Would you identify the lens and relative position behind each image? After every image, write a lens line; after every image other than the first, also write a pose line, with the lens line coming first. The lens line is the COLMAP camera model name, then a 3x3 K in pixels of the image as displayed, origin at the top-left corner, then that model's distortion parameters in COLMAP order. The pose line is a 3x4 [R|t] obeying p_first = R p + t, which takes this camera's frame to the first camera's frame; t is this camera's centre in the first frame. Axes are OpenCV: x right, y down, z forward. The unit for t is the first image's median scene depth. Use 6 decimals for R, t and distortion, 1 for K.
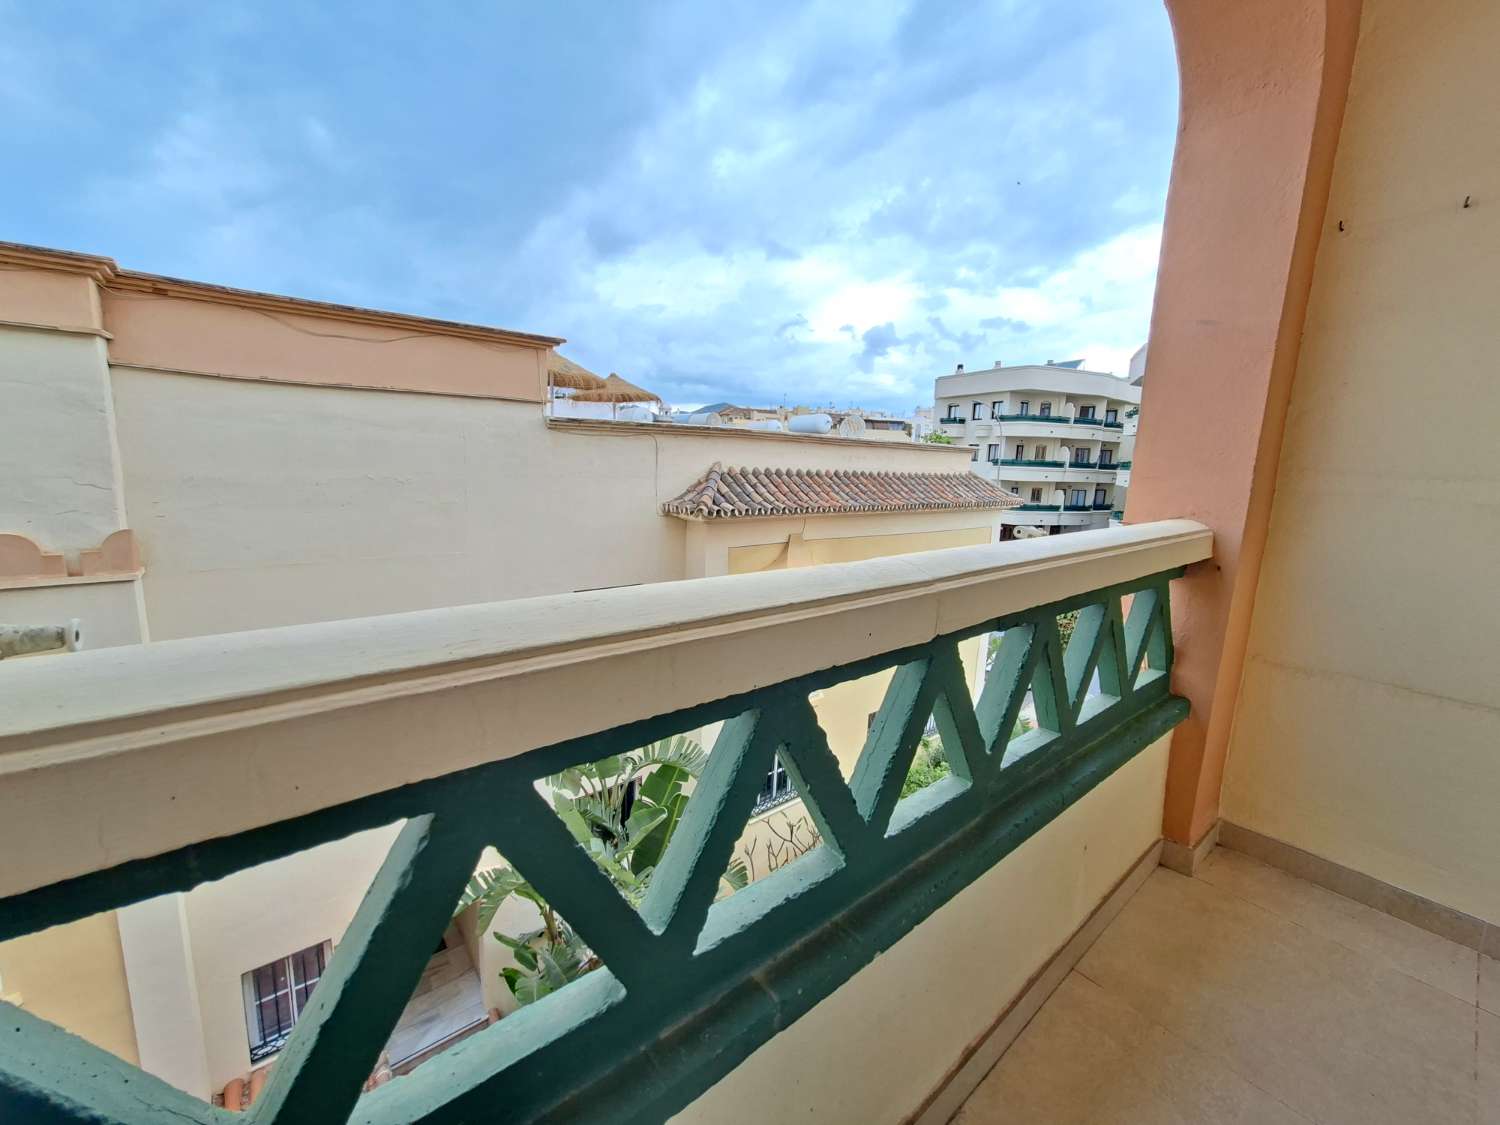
lens RADIAL K [[593.7, 0, 750.0], [0, 593.7, 562.5], [0, 0, 1]] dist [-0.007331, 0.000073]
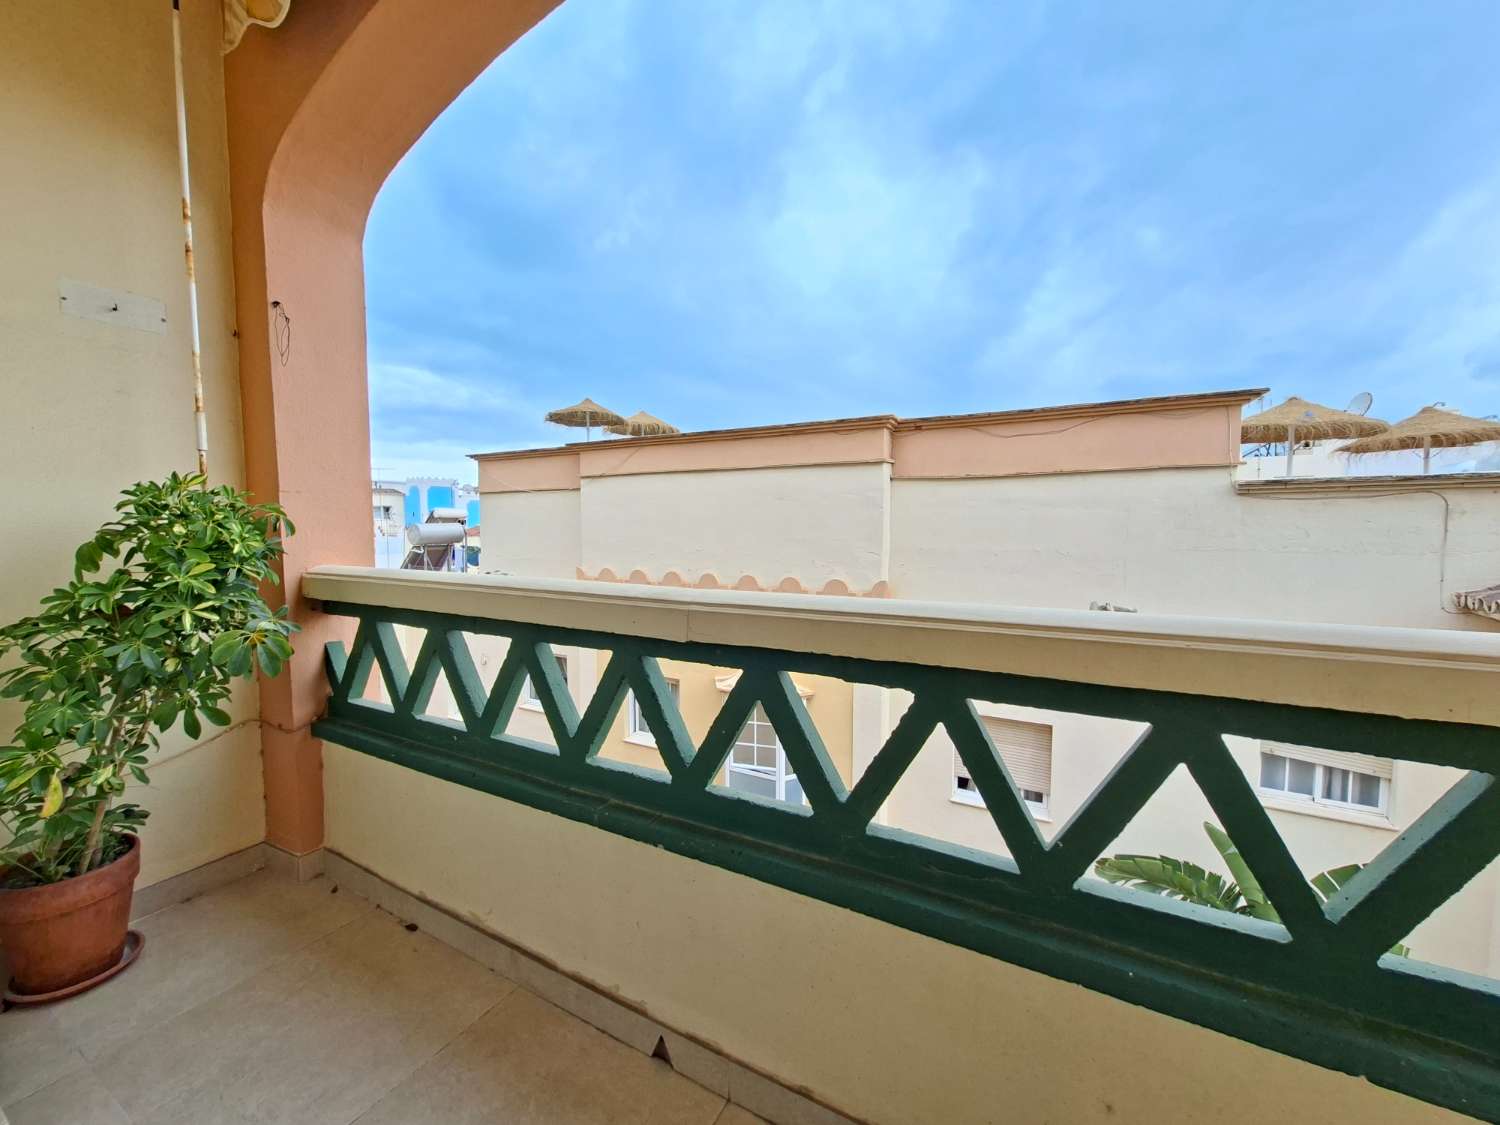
lens RADIAL K [[596.2, 0, 756.4], [0, 596.2, 564.6], [0, 0, 1]] dist [-0.001498, -0.000081]
pose [[0.369047, 0.030108, -0.928923, 0.205473], [-0.142372, 0.989510, -0.024491, -0.007716], [0.918441, 0.141291, 0.369463, 0.064816]]
